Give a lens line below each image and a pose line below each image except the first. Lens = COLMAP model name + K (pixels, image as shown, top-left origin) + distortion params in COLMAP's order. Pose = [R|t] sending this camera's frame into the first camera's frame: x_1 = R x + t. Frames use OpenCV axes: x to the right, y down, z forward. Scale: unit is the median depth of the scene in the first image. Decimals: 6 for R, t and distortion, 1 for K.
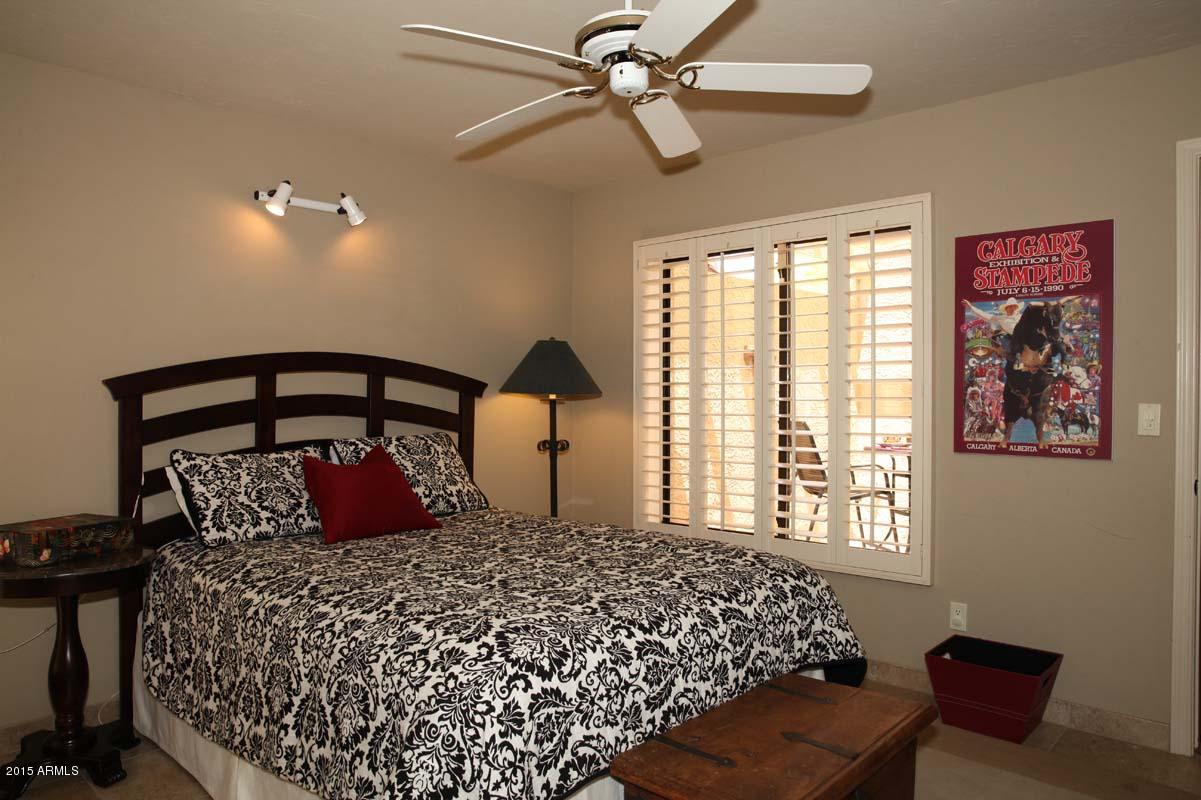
lens RADIAL K [[802.7, 0, 600.3], [0, 802.7, 393.8], [0, 0, 1]] dist [-0.117348, -0.000073]
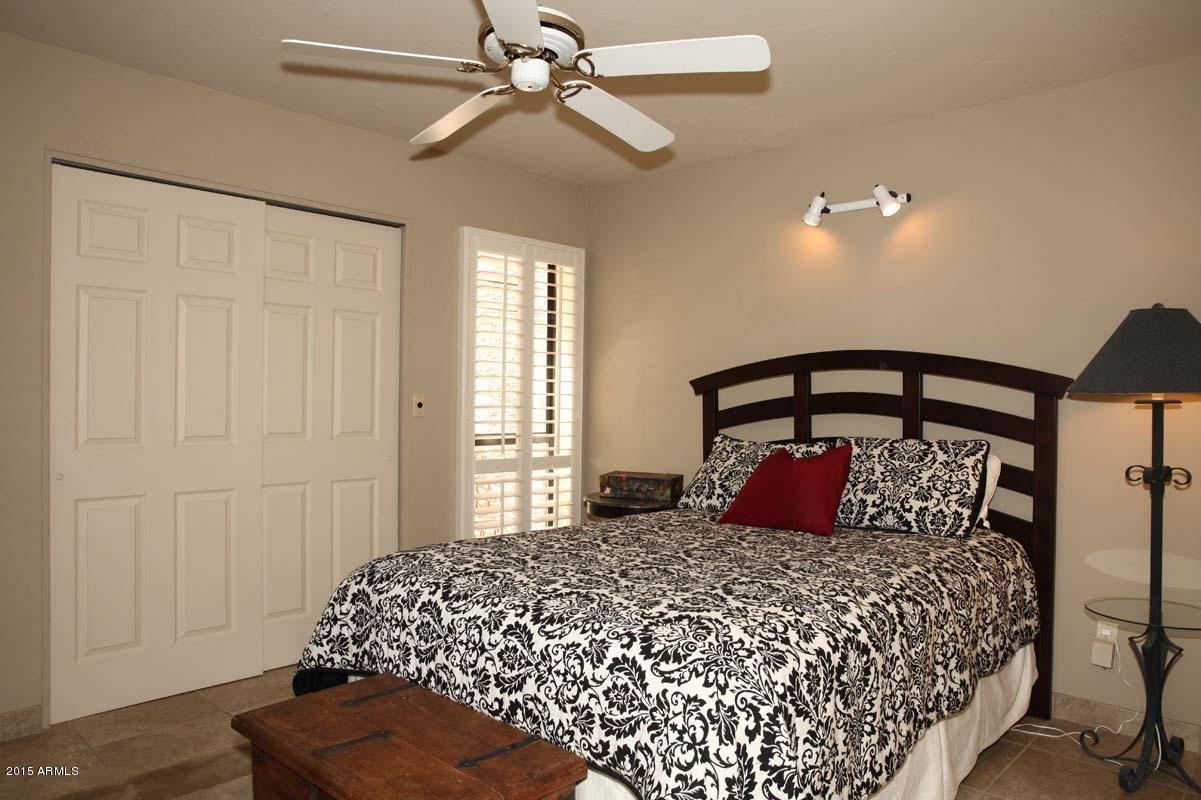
lens RADIAL K [[811.7, 0, 604.8], [0, 811.7, 401.6], [0, 0, 1]] dist [-0.117314, 0.078313]
pose [[0.001317, 0.004055, -0.999991, 0.810029], [-0.019001, 0.999811, 0.004030, 0.017559], [0.999819, 0.018995, 0.001394, 0.830622]]
